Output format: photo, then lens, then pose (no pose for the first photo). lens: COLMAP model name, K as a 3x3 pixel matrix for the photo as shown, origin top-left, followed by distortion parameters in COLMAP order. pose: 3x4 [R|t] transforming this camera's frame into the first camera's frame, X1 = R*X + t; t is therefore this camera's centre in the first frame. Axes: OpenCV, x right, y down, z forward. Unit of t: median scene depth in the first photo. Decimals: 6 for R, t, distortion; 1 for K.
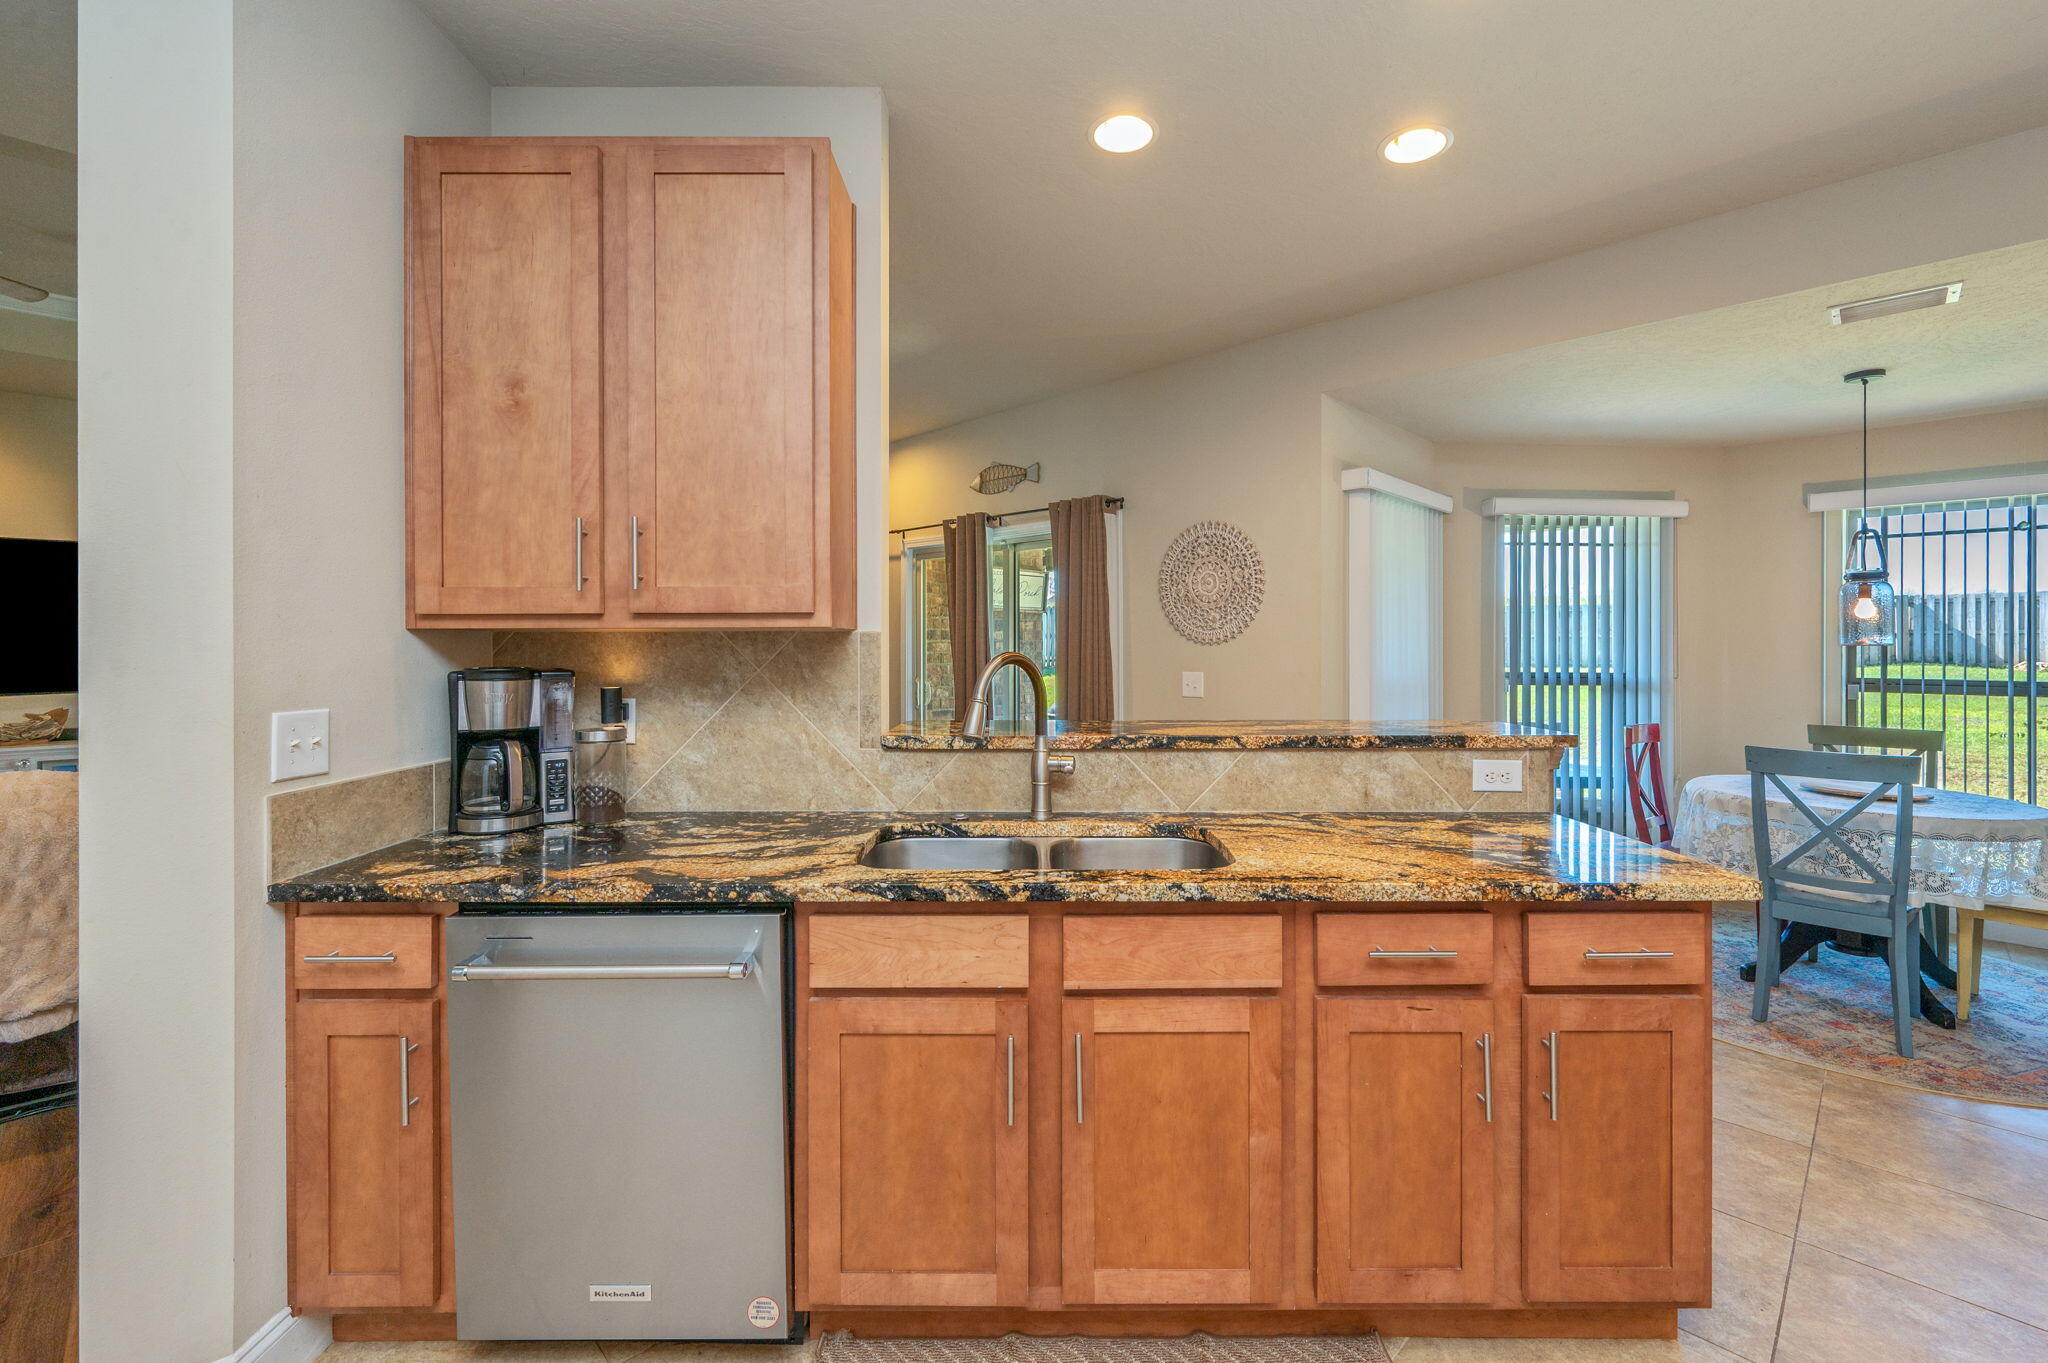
lens RADIAL K [[866.7, 0, 1032.8], [0, 866.7, 641.3], [0, 0, 1]] dist [-0.000936, -0.000028]
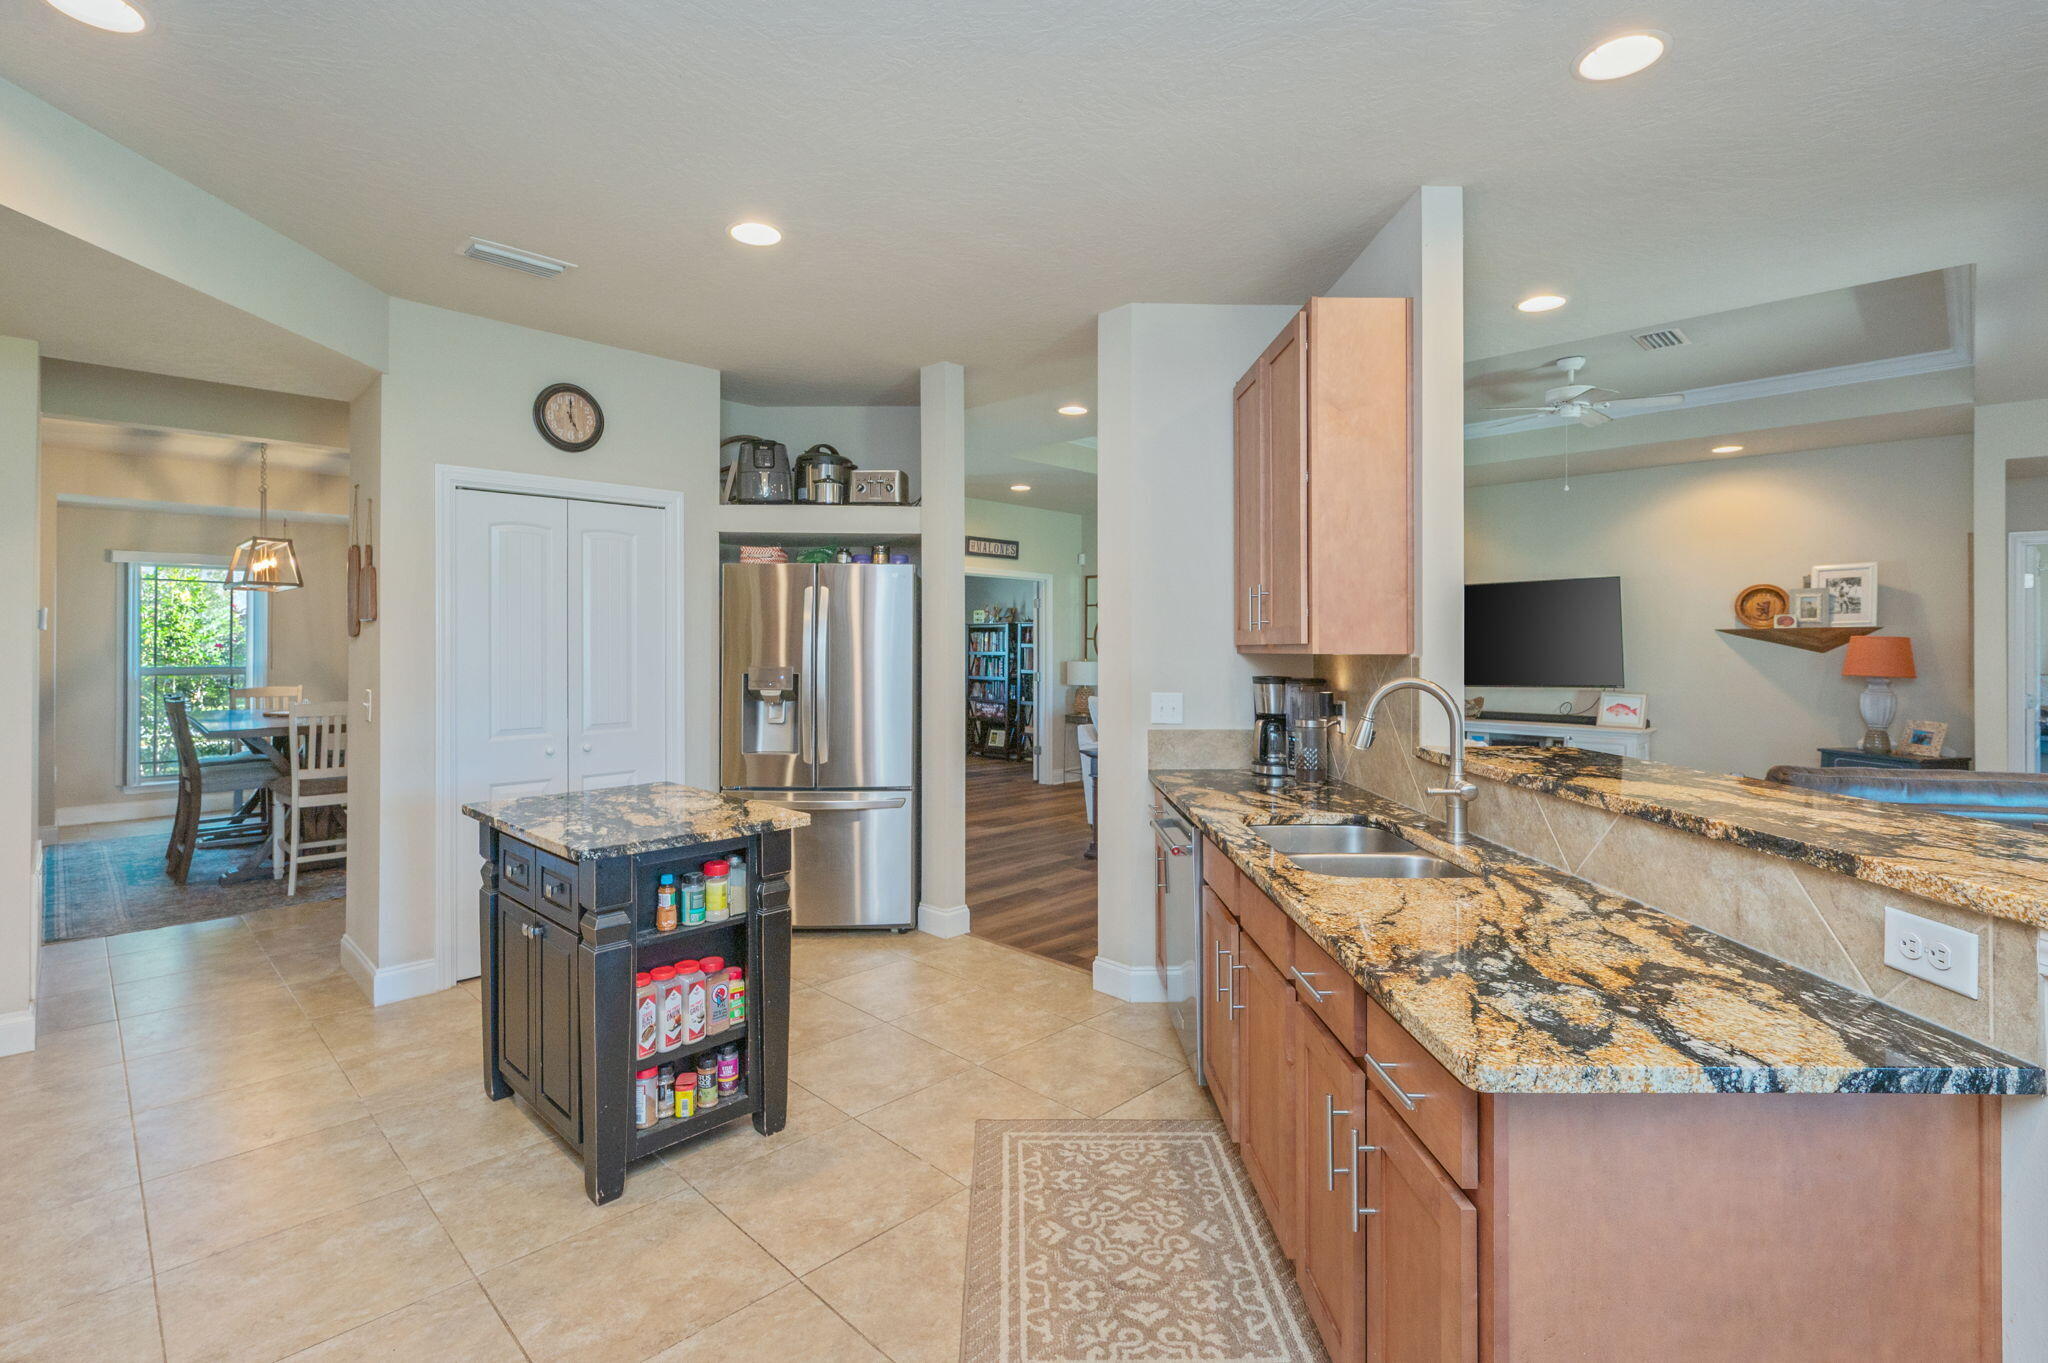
lens RADIAL K [[954.8, 0, 1025.3], [0, 954.8, 645.5], [0, 0, 1]] dist [0.000150, -0.000078]
pose [[0.002377, -0.001196, -0.999996, 1.117904], [0.004323, 0.999990, -0.001186, -0.027658], [0.999988, -0.004320, 0.002382, 0.472946]]
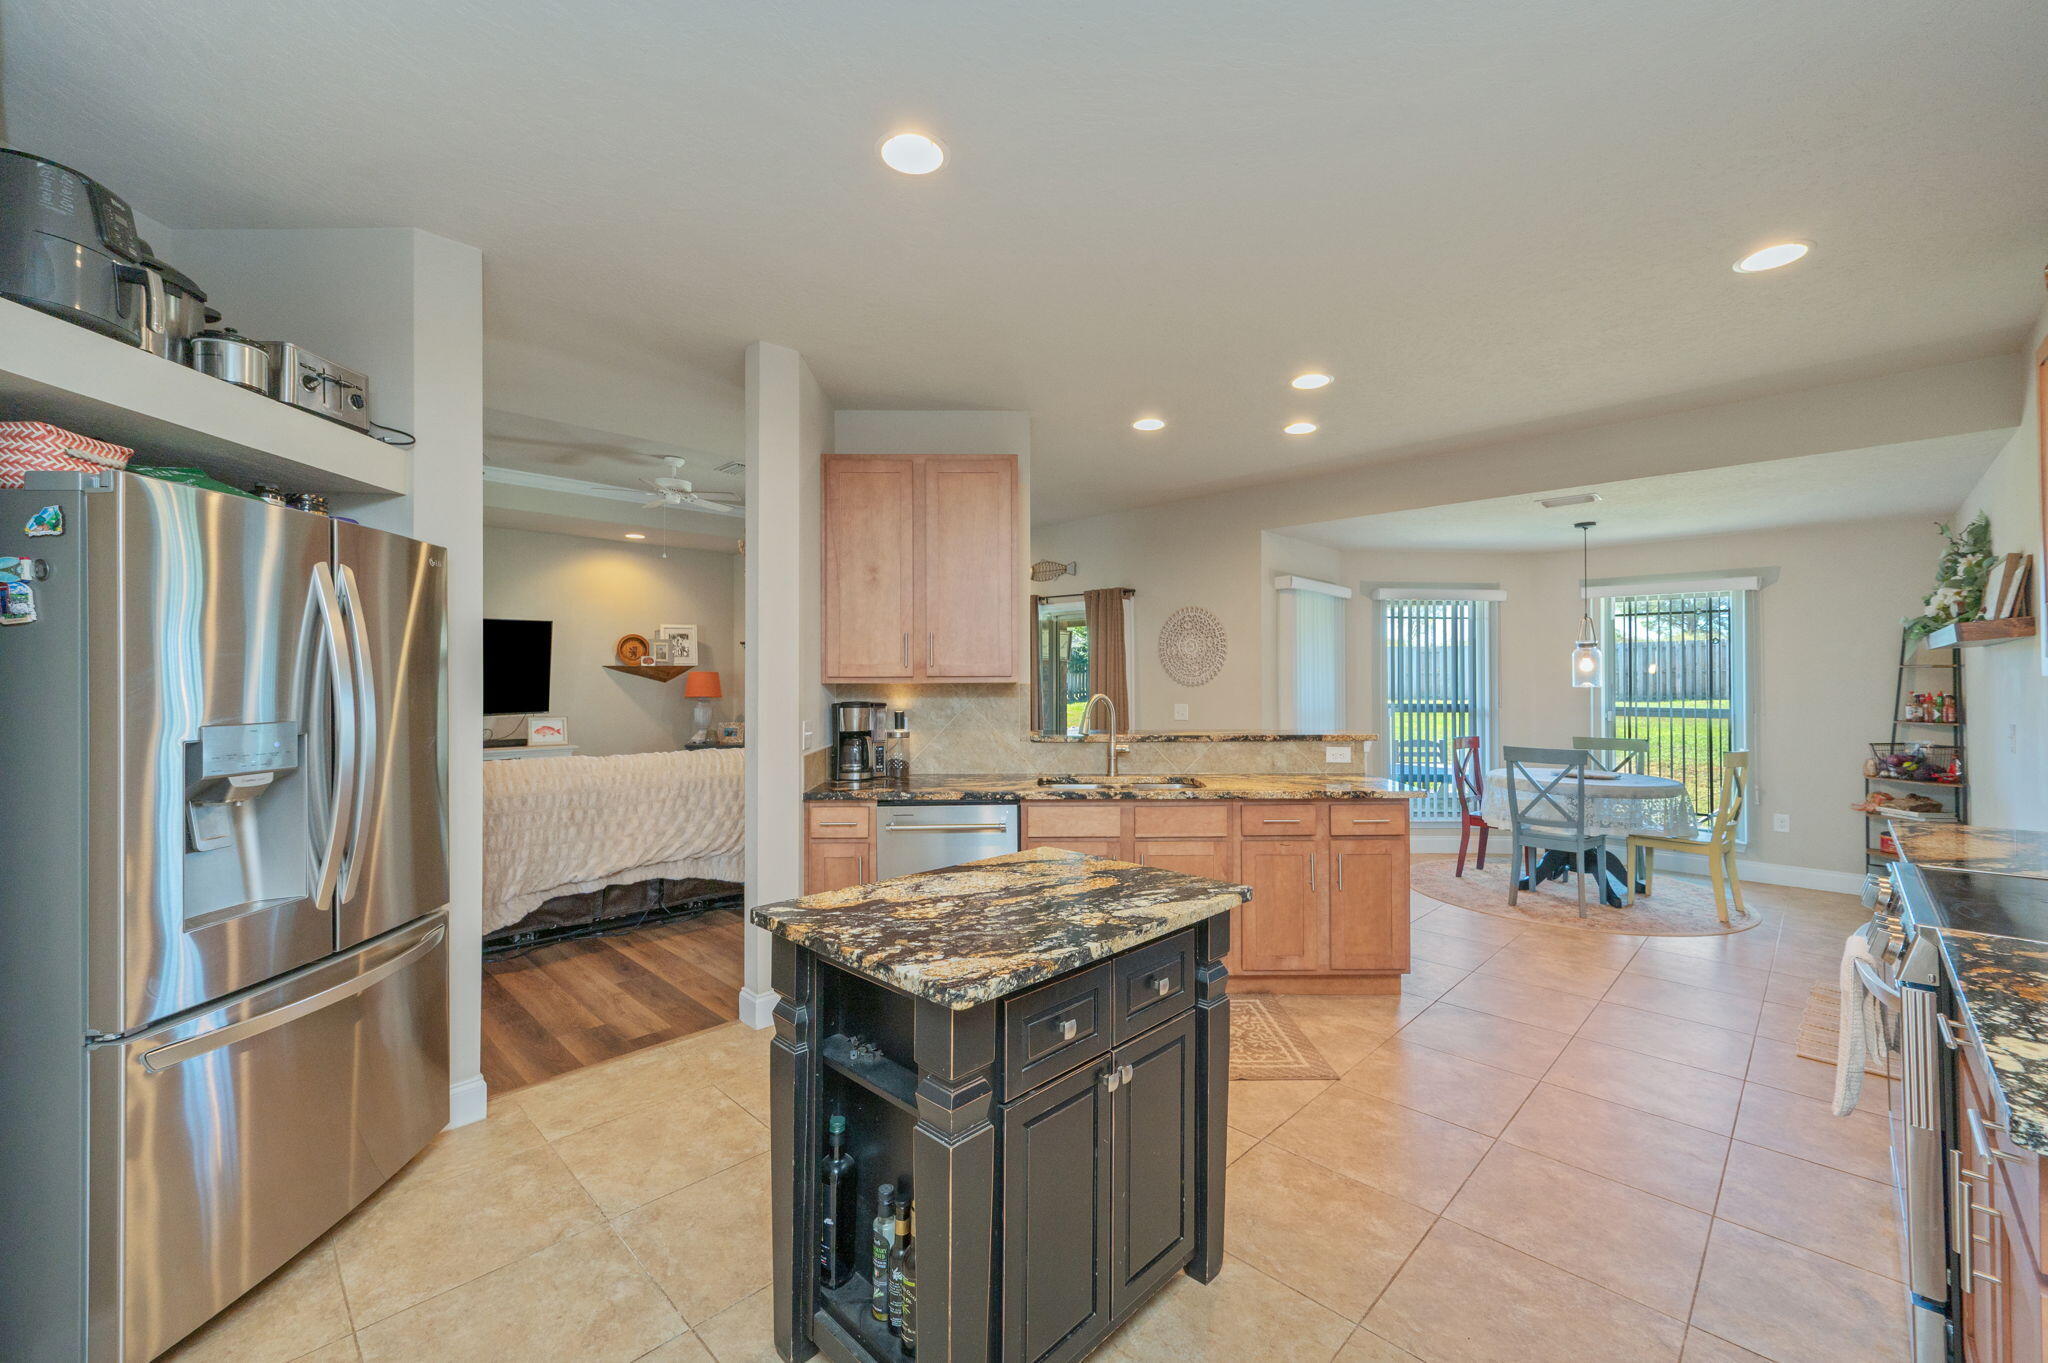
lens RADIAL K [[829.5, 0, 1025.3], [0, 829.5, 666.5], [0, 0, 1]] dist [0.000504, -0.000019]
pose [[0.999960, -0.000882, 0.008922, -0.208211], [0.000976, 0.999945, -0.010482, -0.030420], [-0.008912, 0.010490, 0.999905, -0.928711]]
